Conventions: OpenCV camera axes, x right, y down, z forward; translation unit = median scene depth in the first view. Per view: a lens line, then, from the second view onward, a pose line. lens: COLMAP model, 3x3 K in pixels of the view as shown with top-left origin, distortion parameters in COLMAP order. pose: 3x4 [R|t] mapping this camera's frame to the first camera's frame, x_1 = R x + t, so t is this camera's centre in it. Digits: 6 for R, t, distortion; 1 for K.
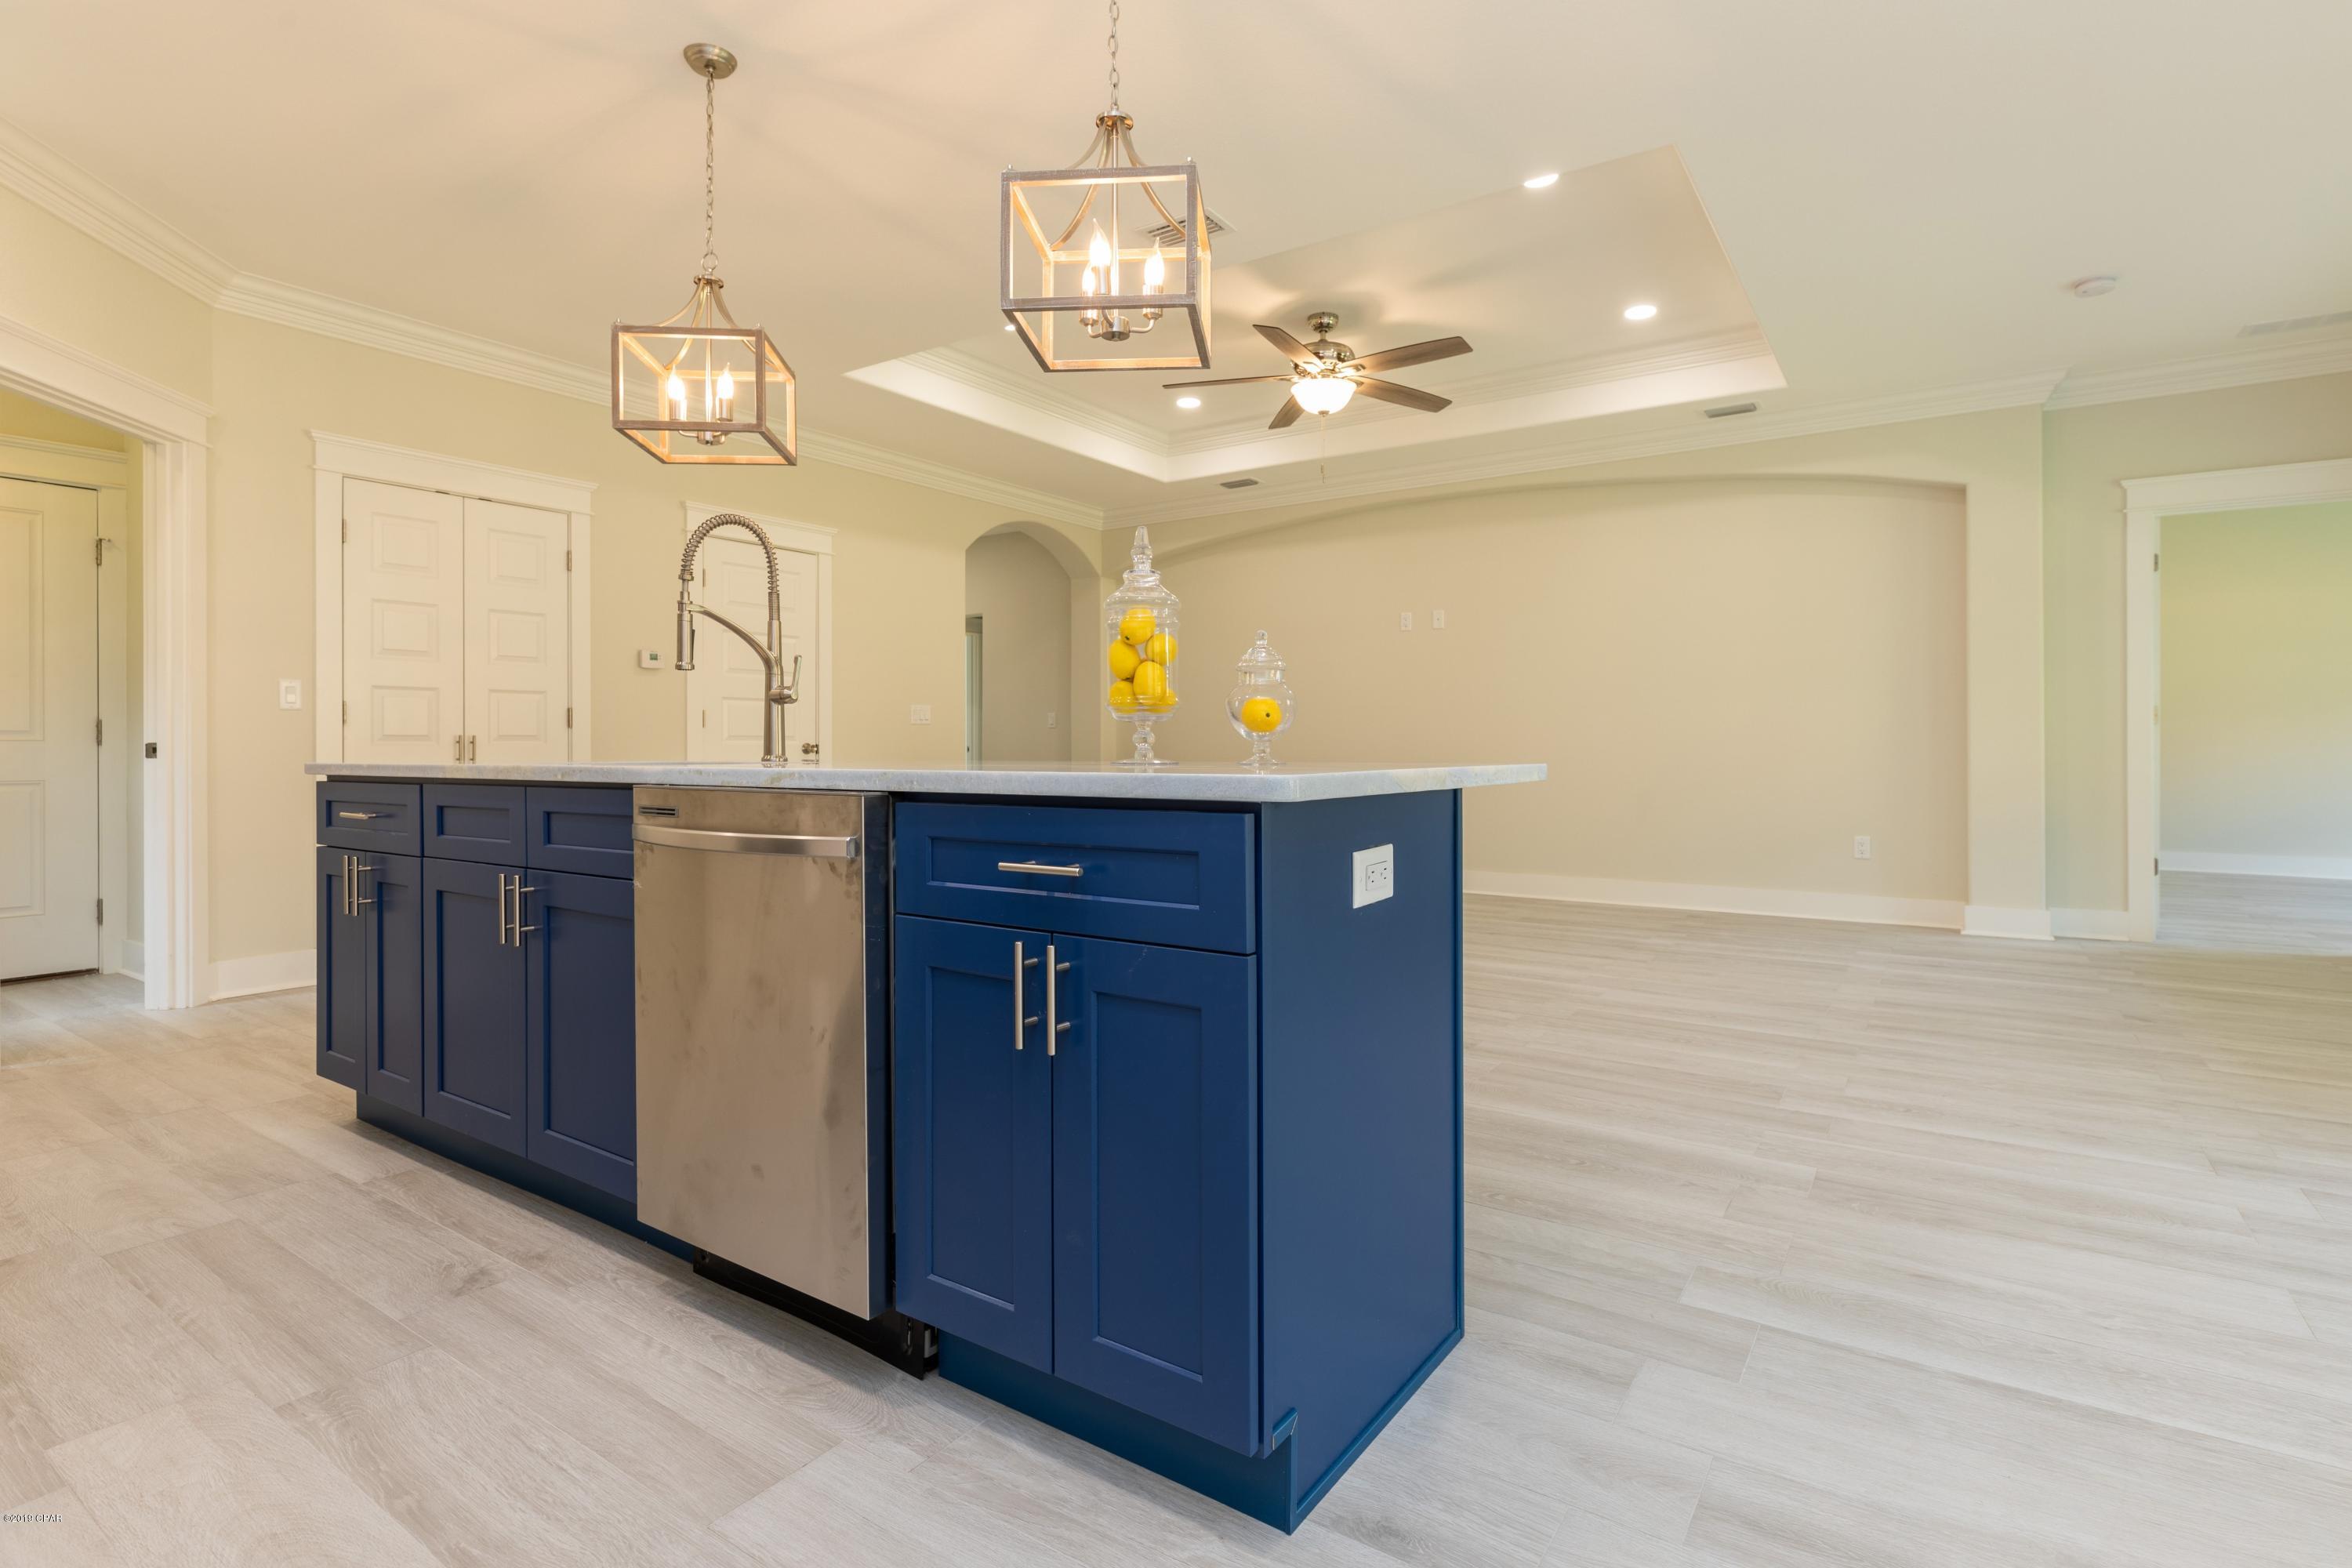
lens RADIAL K [[1139.3, 0, 1200.9], [0, 1139.3, 748.2], [0, 0, 1]] dist [-0.002795, 0.000571]
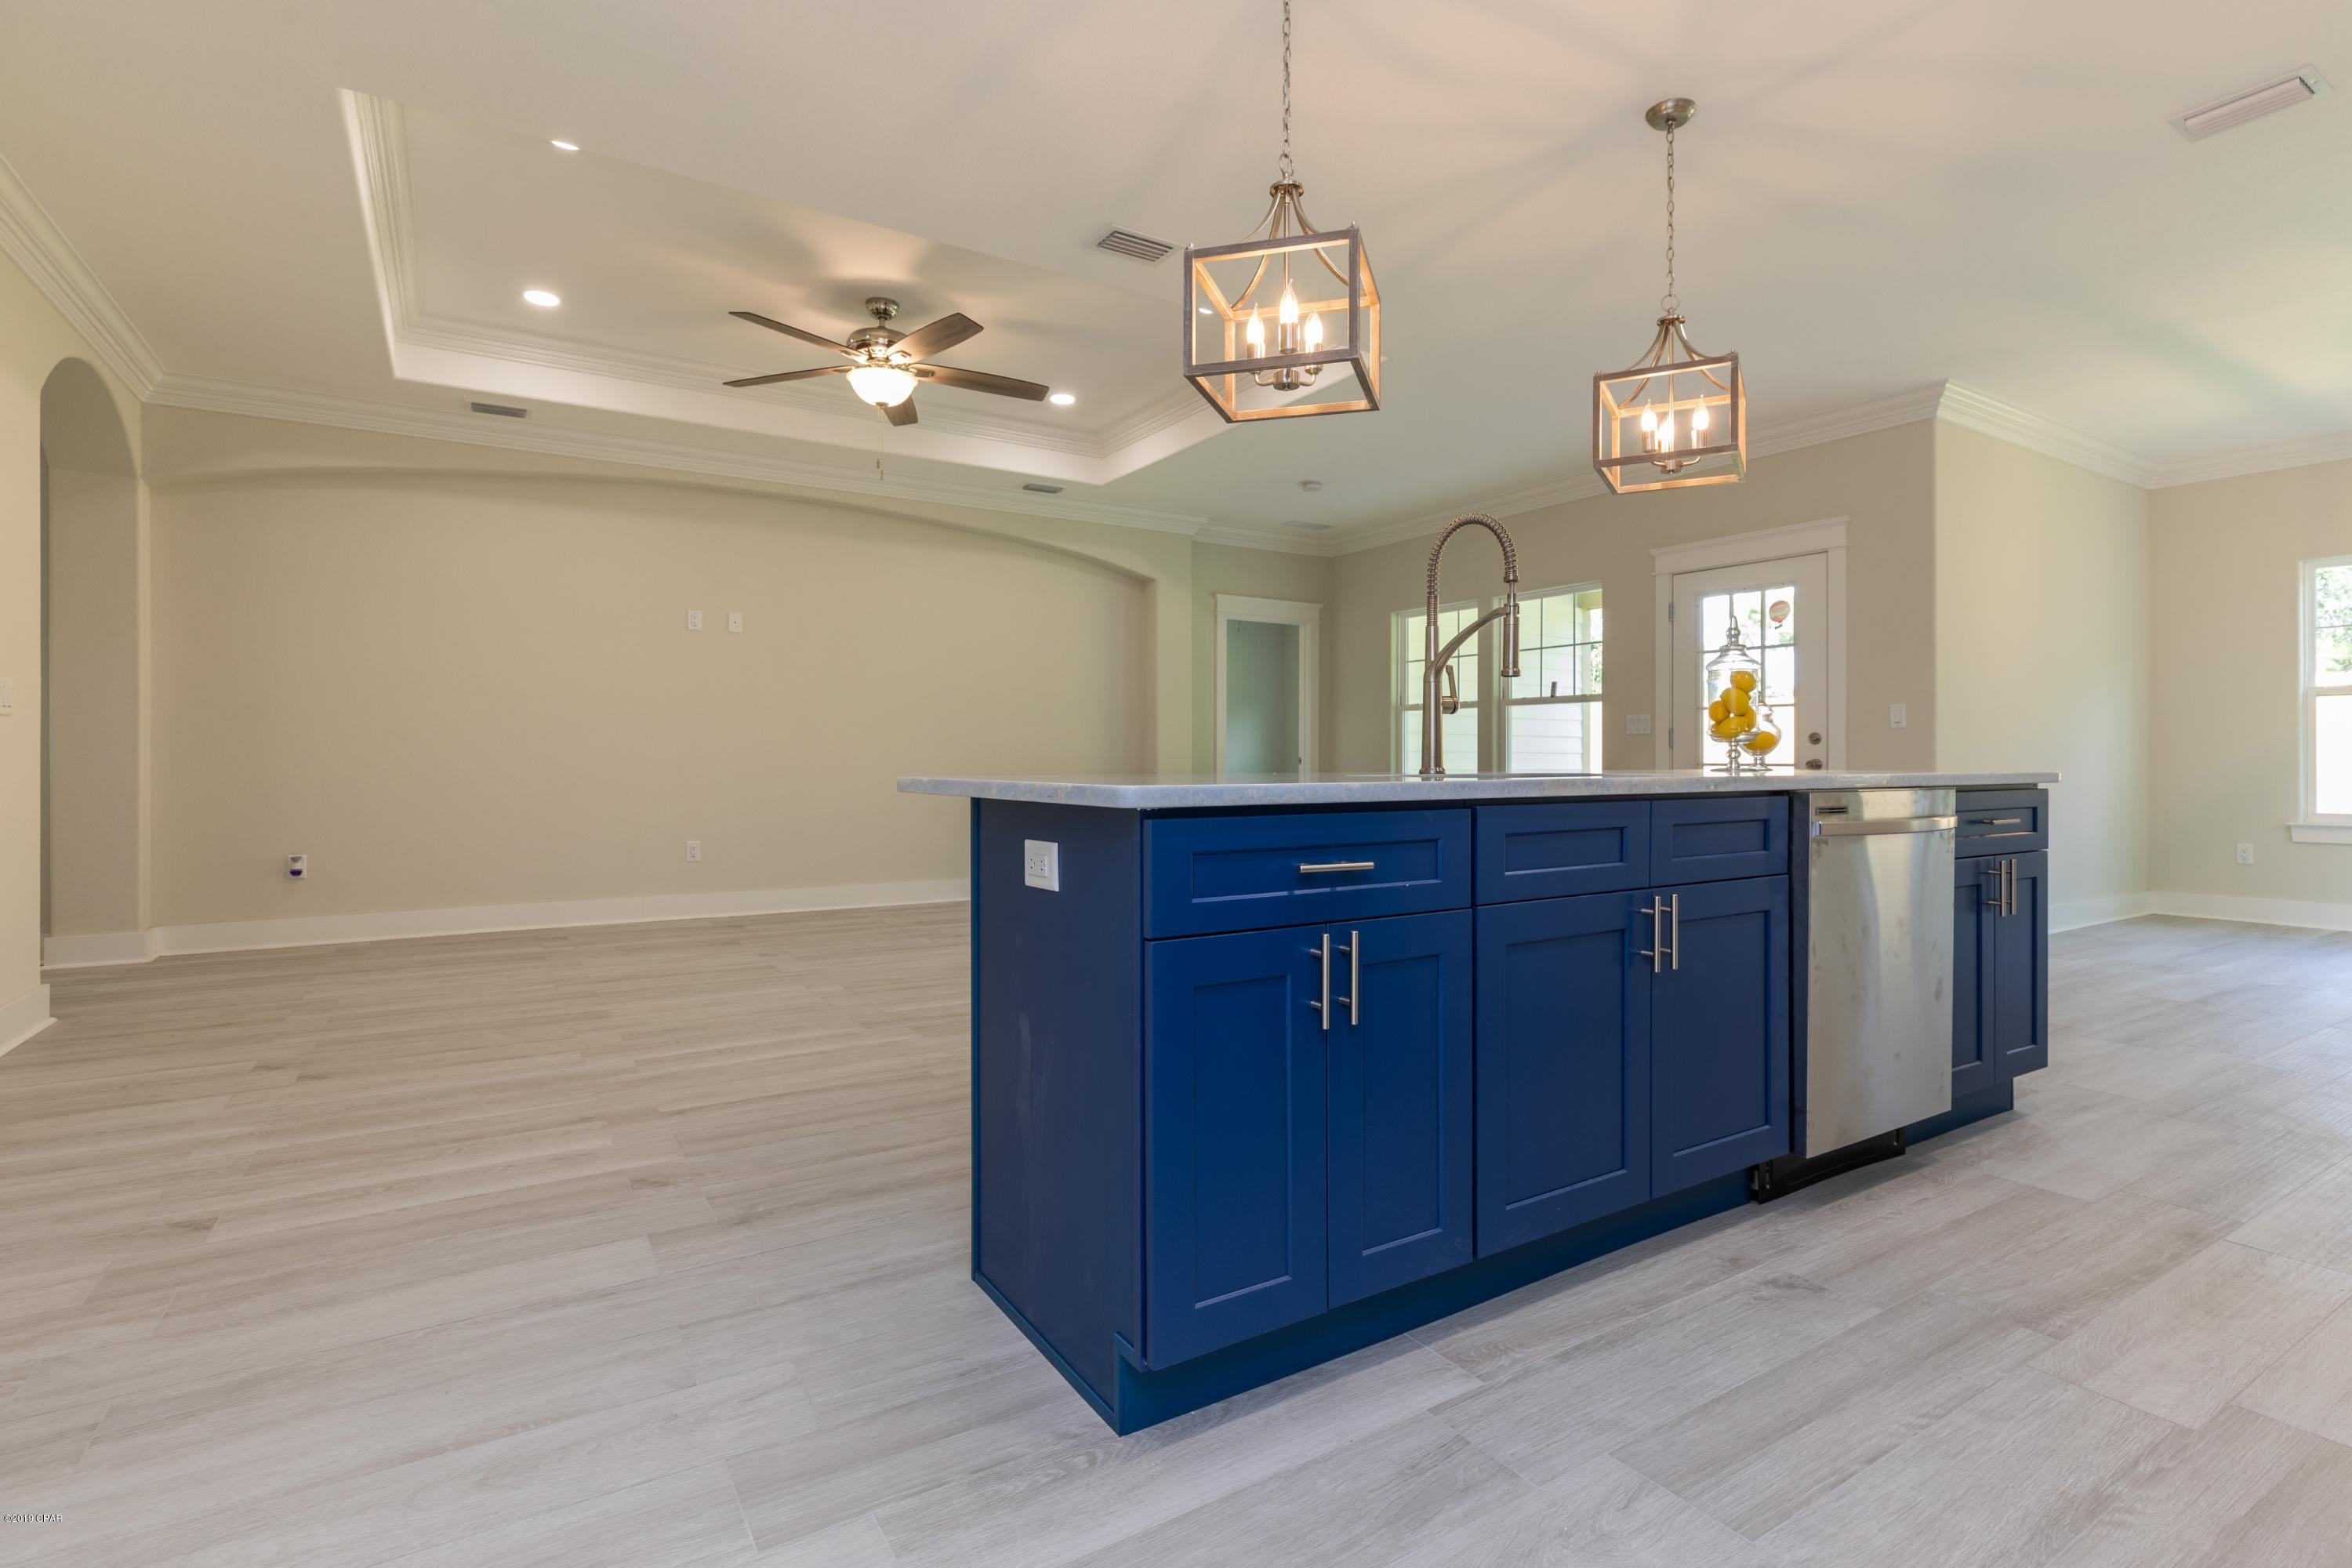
lens RADIAL K [[1118.6, 0, 1190.4], [0, 1118.6, 763.3], [0, 0, 1]] dist [-0.008644, -0.000066]
pose [[0.401559, -0.001442, 0.915832, -1.435396], [0.000711, 0.999999, 0.001263, 0.001782], [-0.915833, 0.000144, 0.401560, 0.889556]]
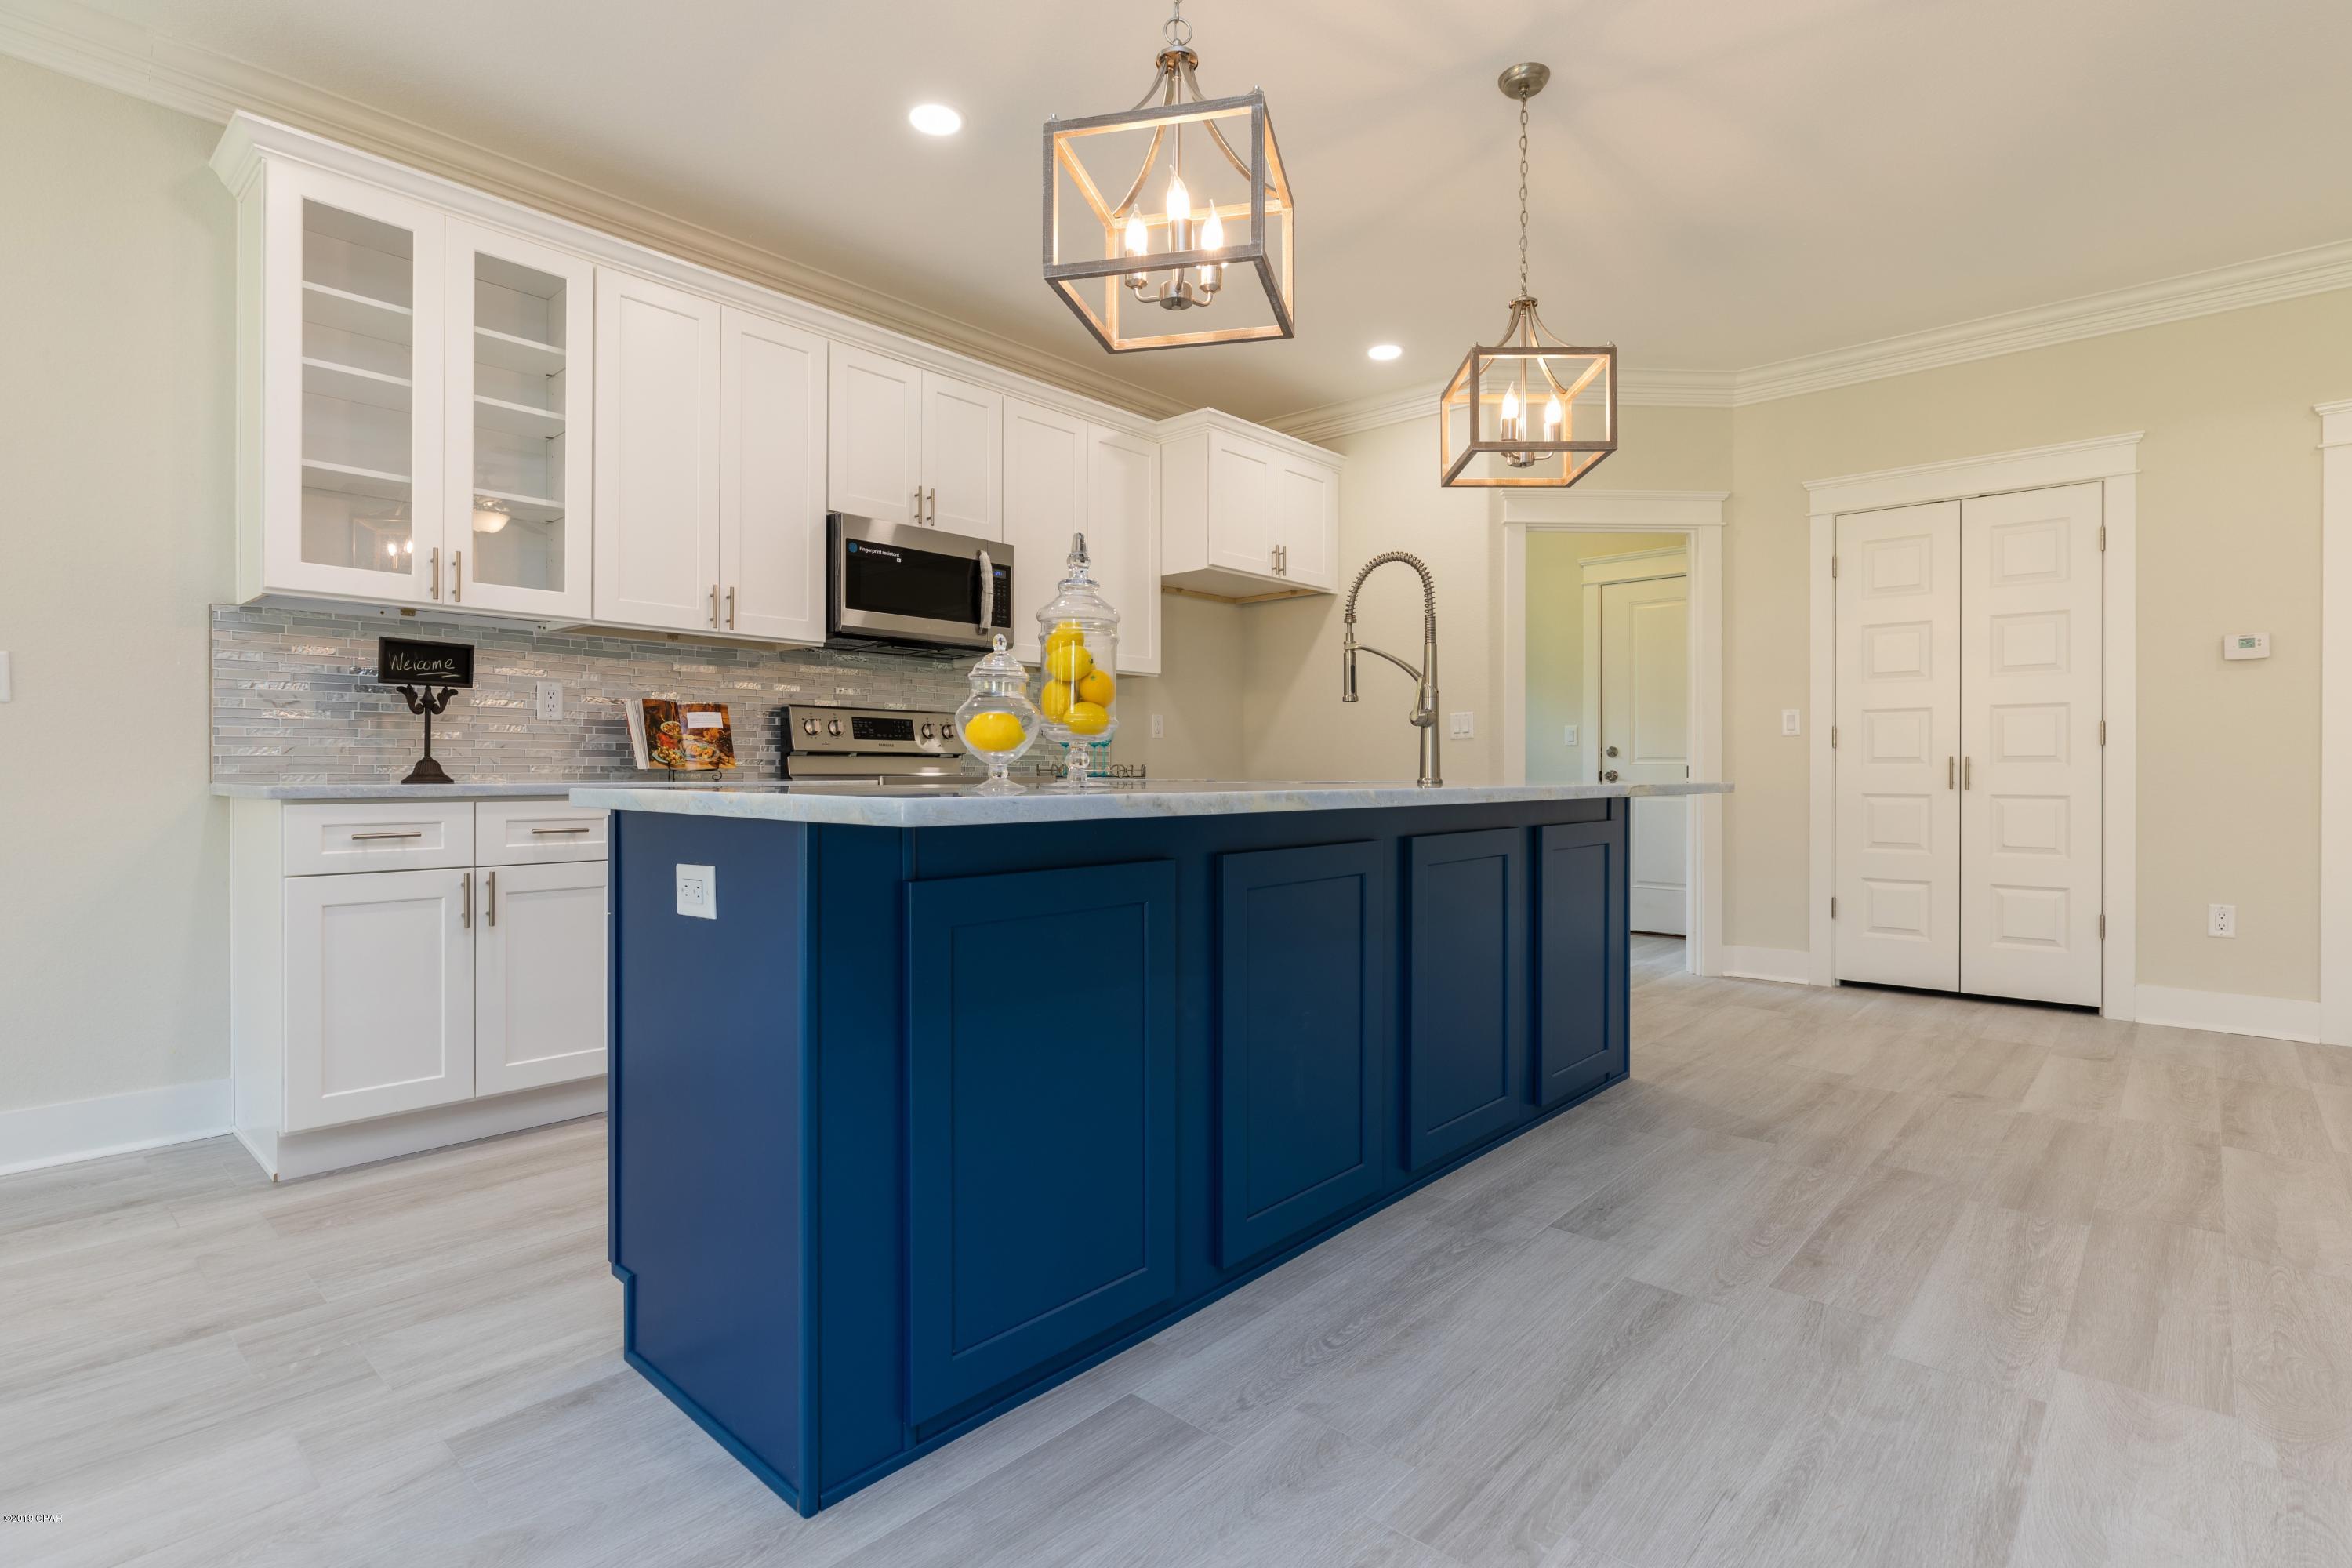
lens RADIAL K [[1124.0, 0, 1180.3], [0, 1124.0, 779.5], [0, 0, 1]] dist [-0.007571, -0.000404]
pose [[-0.142819, 0.010648, -0.989692, 0.707287], [-0.002092, 0.999937, 0.011060, -0.002090], [0.989747, 0.003650, -0.142787, 1.013318]]
